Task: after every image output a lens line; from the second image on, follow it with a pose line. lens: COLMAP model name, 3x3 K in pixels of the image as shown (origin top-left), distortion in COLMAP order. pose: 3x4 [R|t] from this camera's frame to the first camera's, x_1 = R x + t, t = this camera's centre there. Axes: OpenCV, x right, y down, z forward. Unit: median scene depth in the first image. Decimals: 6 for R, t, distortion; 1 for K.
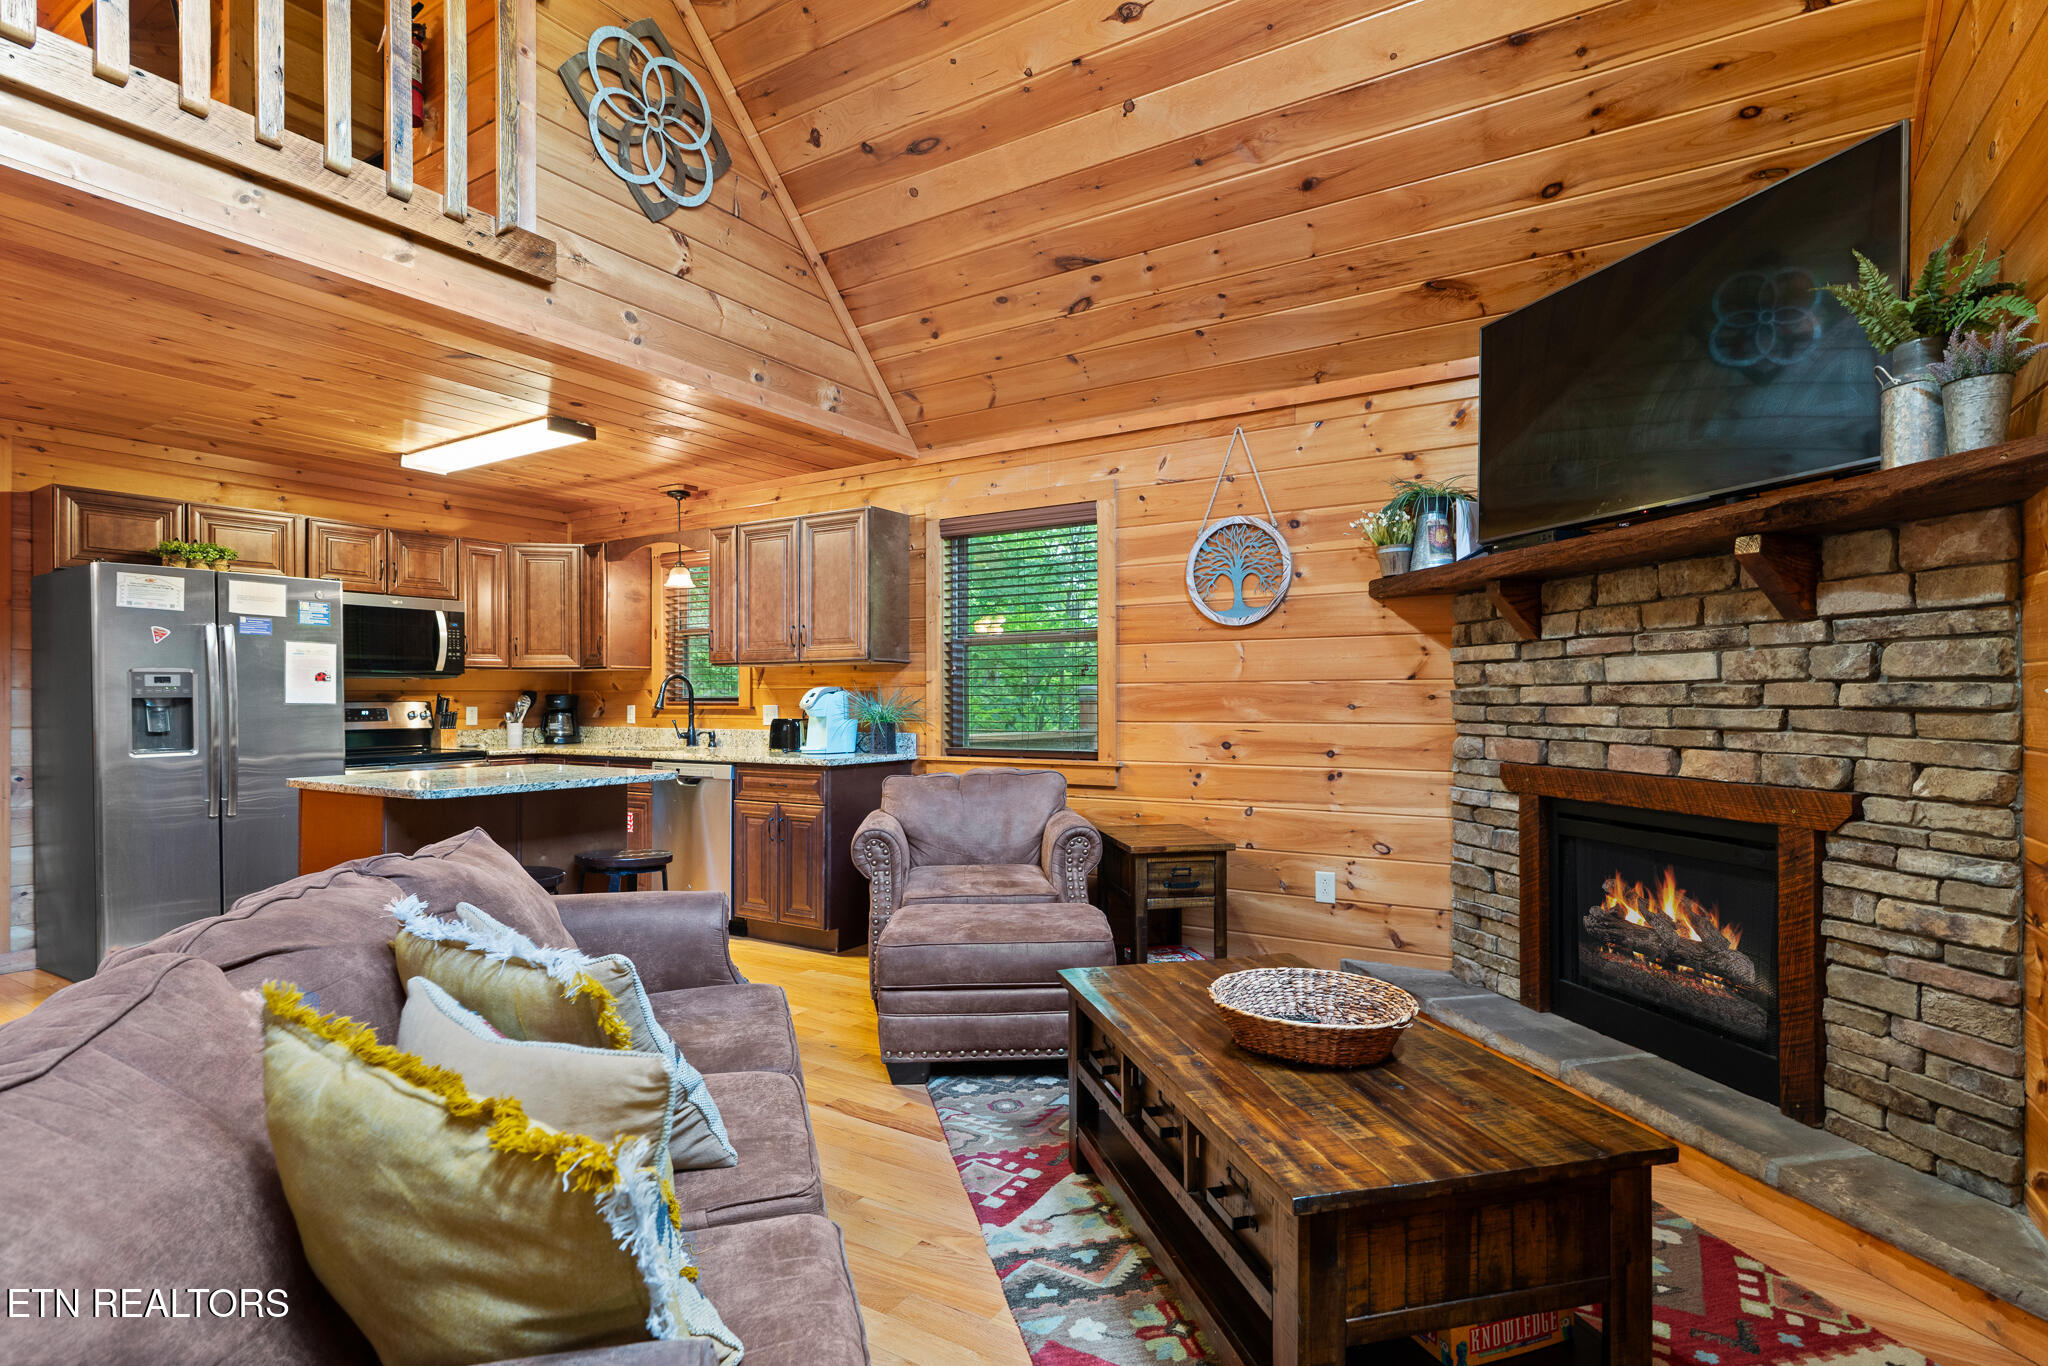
lens RADIAL K [[1006.8, 0, 1028.9], [0, 1006.8, 695.4], [0, 0, 1]] dist [-0.015755, 0.008948]
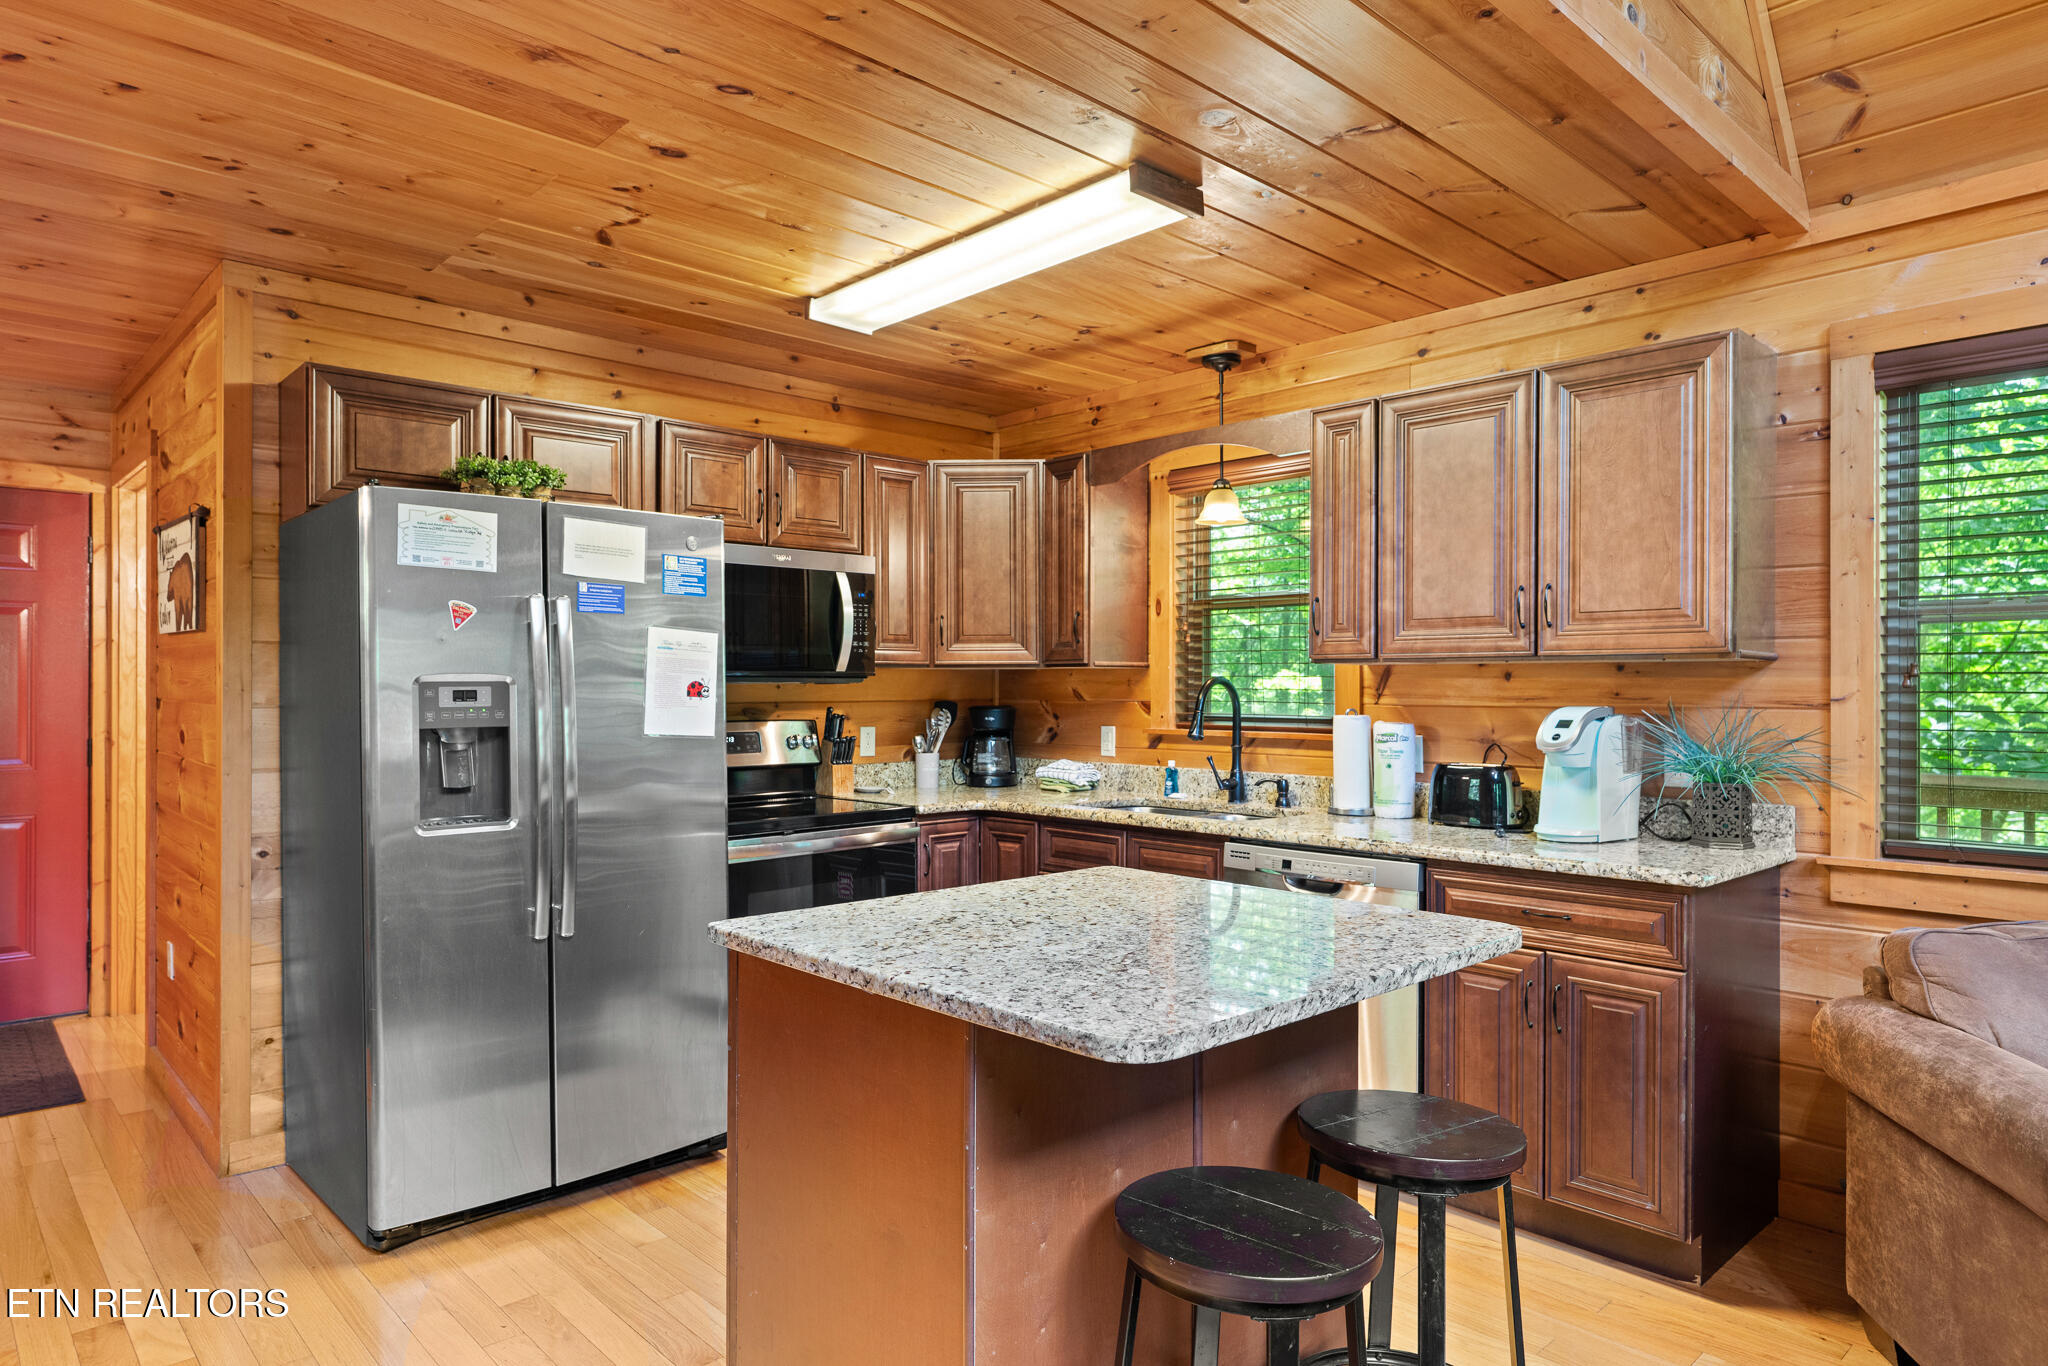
lens RADIAL K [[1221.2, 0, 1019.7], [0, 1221.2, 689.9], [0, 0, 1]] dist [-0.001877, 0.001466]
pose [[0.966228, 0.005244, -0.257636, -0.391535], [-0.003985, 0.999977, 0.005408, -0.023830], [0.257658, -0.004199, 0.966227, 0.421001]]
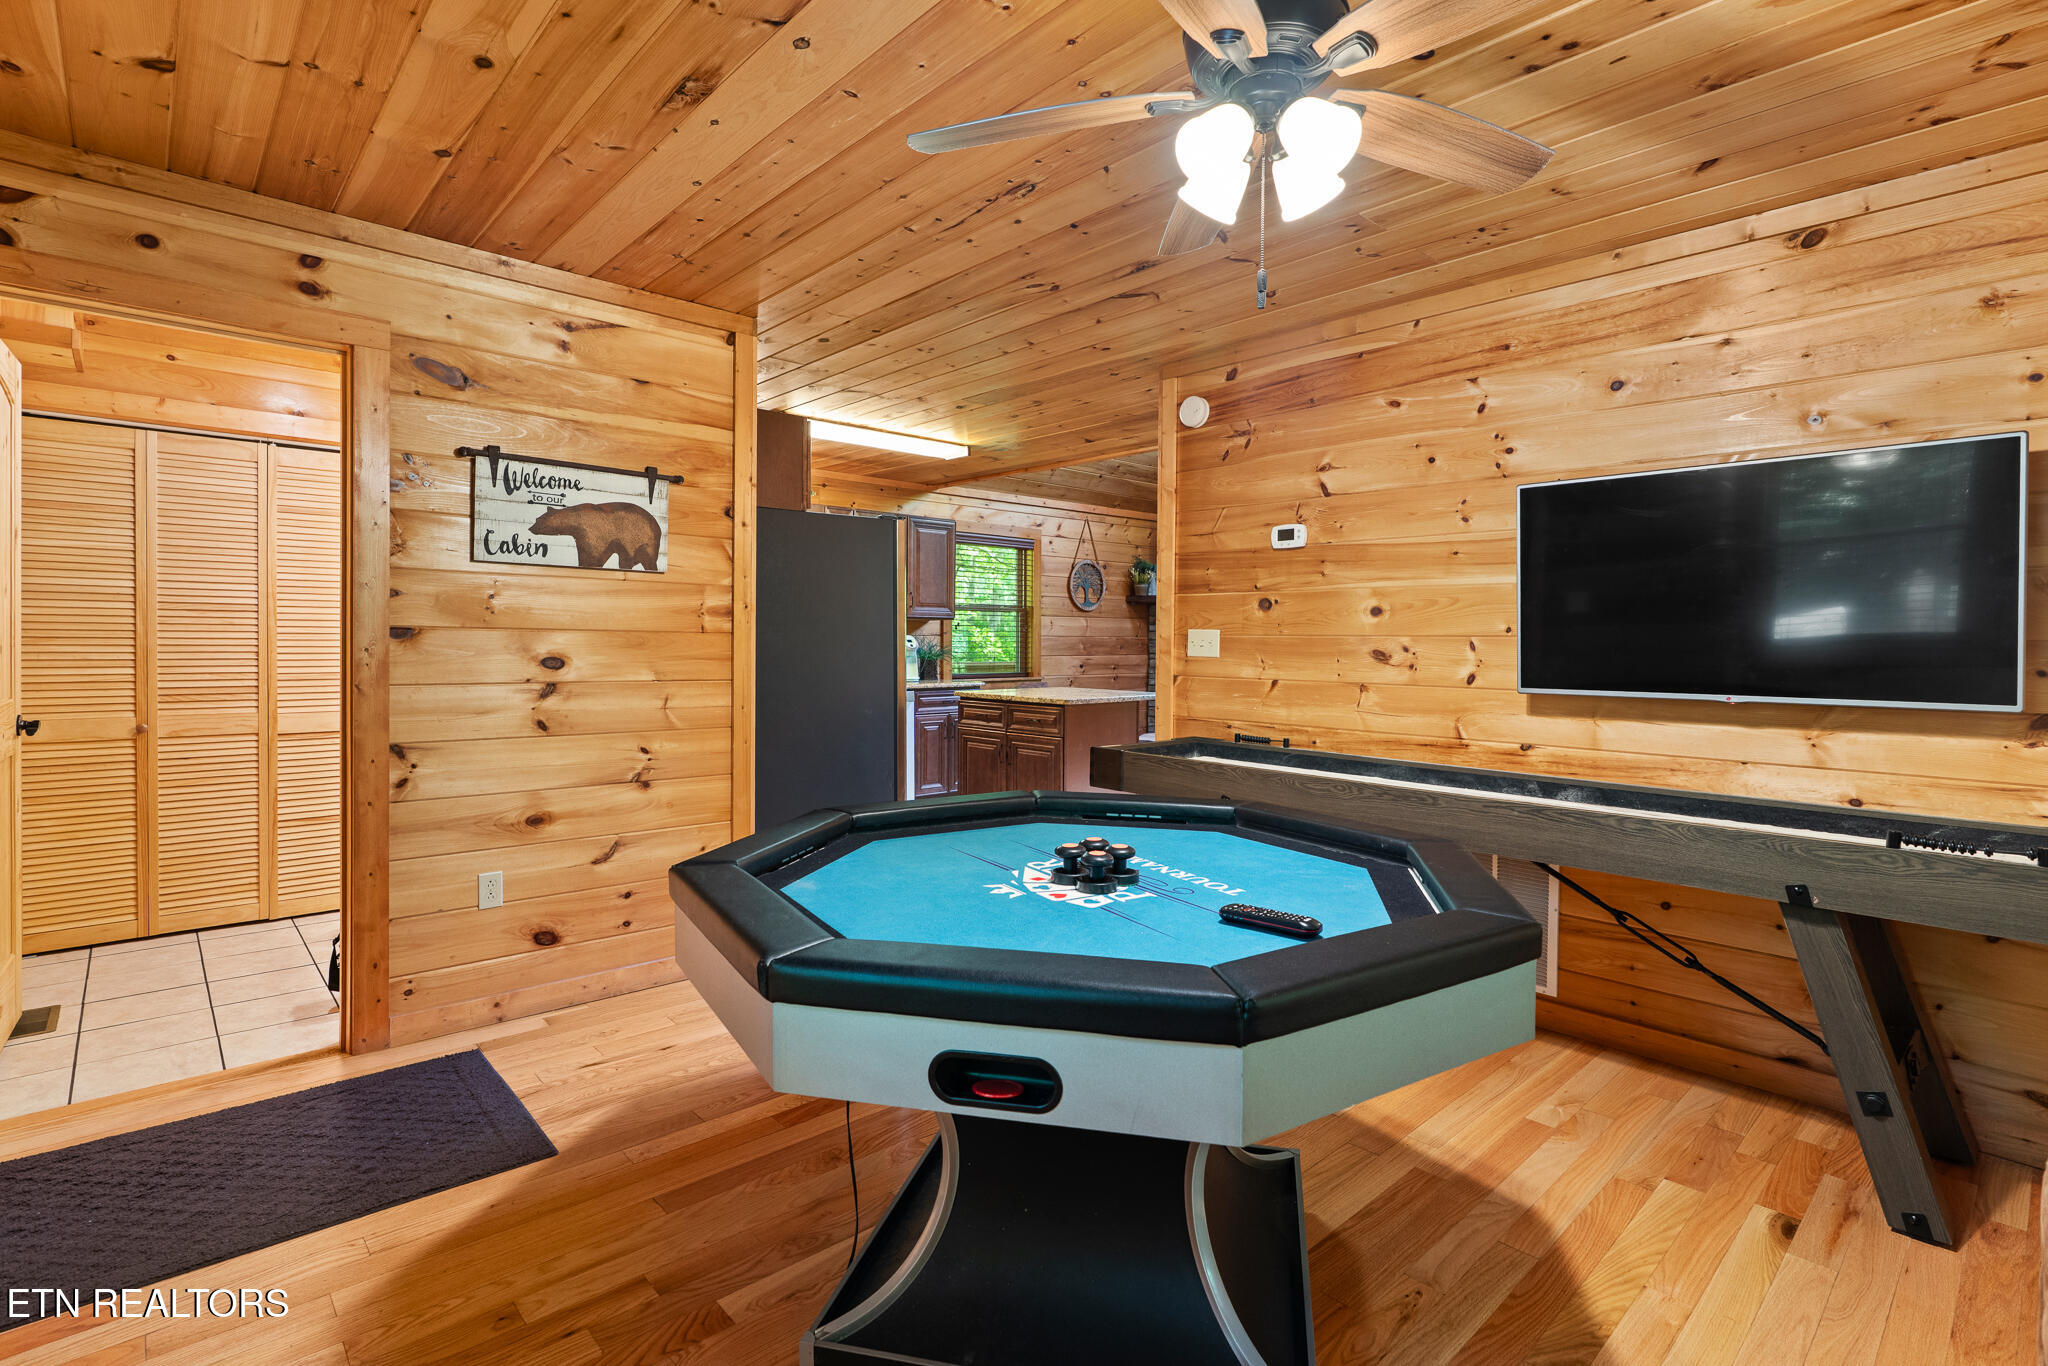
lens RADIAL K [[952.9, 0, 1026.2], [0, 952.9, 669.0], [0, 0, 1]] dist [-0.004090, 0.000362]
pose [[0.269621, -0.025713, 0.962623, -1.816128], [-0.011893, 0.999478, 0.030028, -0.003919], [-0.962893, -0.019545, 0.269174, 0.575659]]
